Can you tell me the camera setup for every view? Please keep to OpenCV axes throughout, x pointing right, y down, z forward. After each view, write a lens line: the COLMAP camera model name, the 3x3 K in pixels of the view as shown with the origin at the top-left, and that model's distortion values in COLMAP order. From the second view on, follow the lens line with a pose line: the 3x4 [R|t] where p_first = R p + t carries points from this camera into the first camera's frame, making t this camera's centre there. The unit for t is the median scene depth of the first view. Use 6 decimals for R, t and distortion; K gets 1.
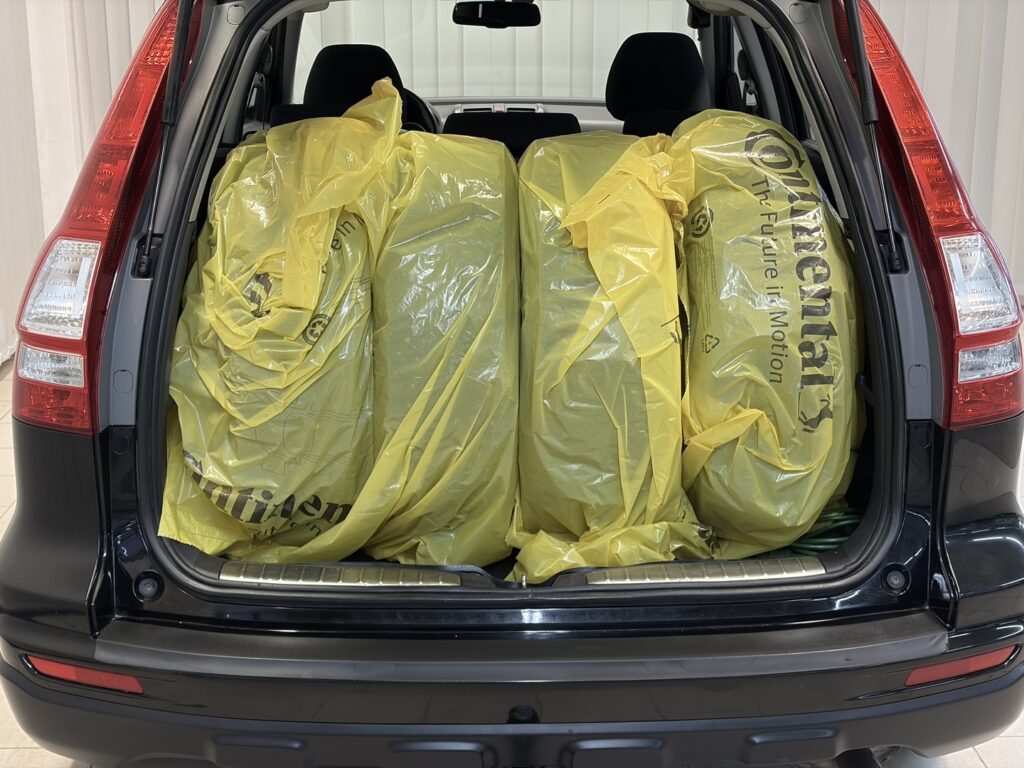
lens RADIAL K [[1550.5, 0, 512.0], [0, 1550.5, 384.0], [0, 0, 1]] dist [0.026450, -0.036806]
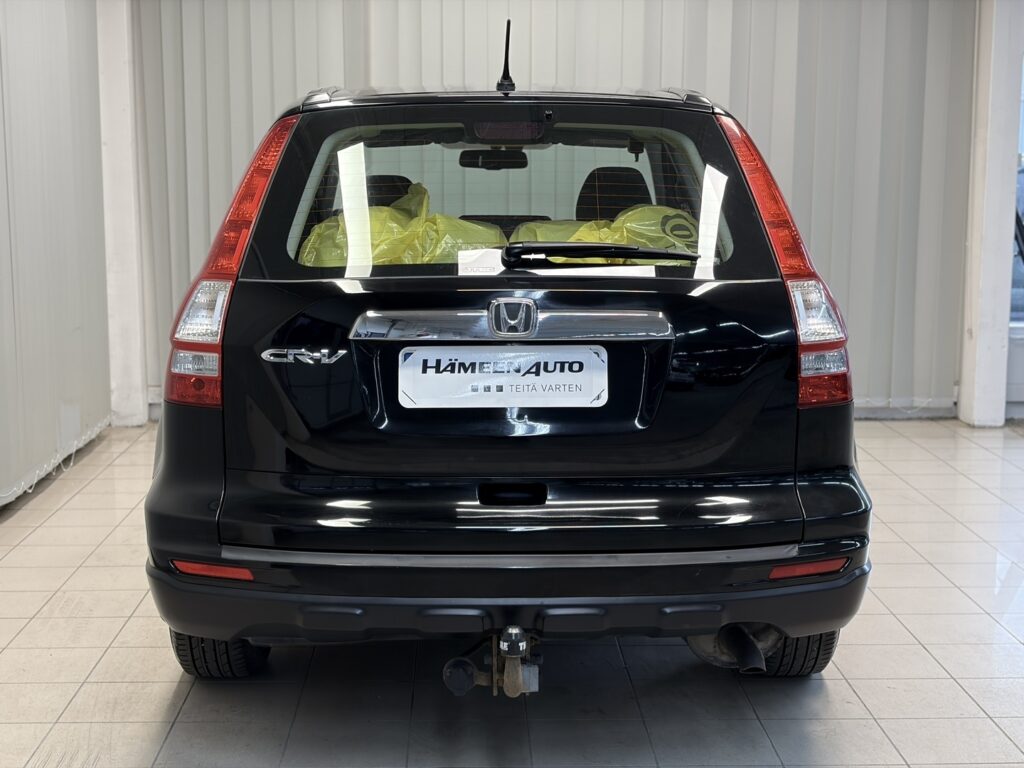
lens RADIAL K [[1550.5, 0, 512.0], [0, 1550.5, 384.0], [0, 0, 1]] dist [0.026450, -0.036806]
pose [[0.999985, 0.003864, 0.003918, 0.001784], [-0.003395, 0.993550, -0.113341, 0.173111], [-0.004330, 0.113326, 0.993548, -0.474060]]
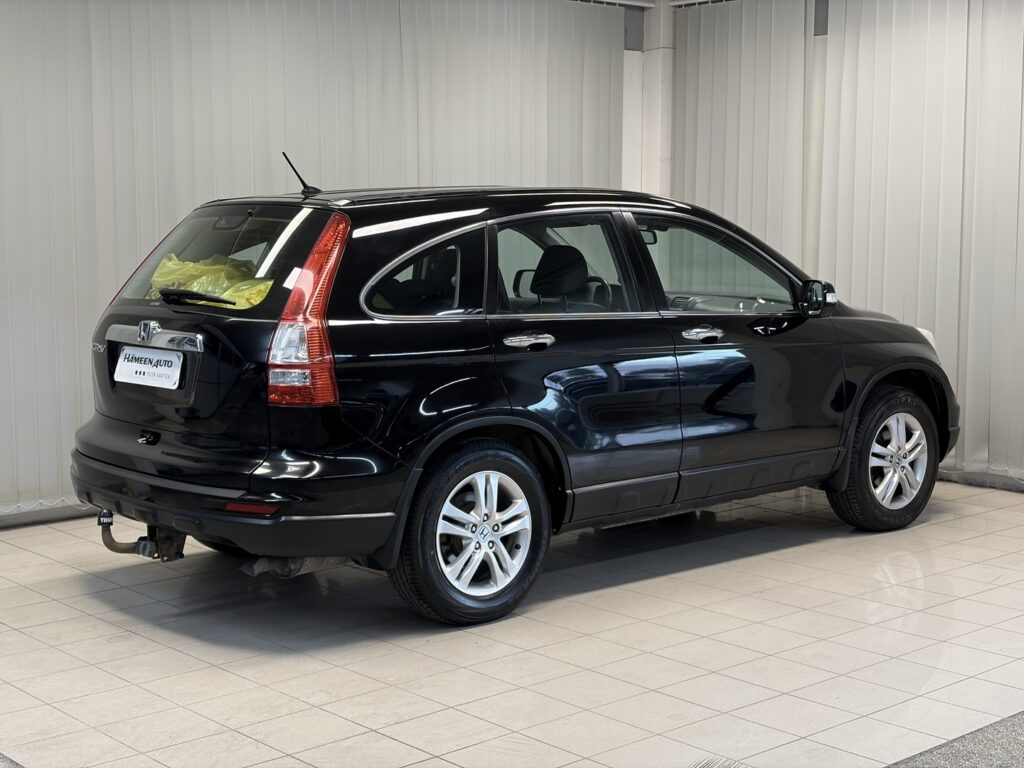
lens RADIAL K [[1550.5, 0, 512.0], [0, 1550.5, 384.0], [0, 0, 1]] dist [0.026450, -0.036806]
pose [[0.656508, 0.082911, -0.749749, 2.135501], [-0.197748, 0.978096, -0.064992, 0.078548], [0.727938, 0.190929, 0.658523, -0.241784]]
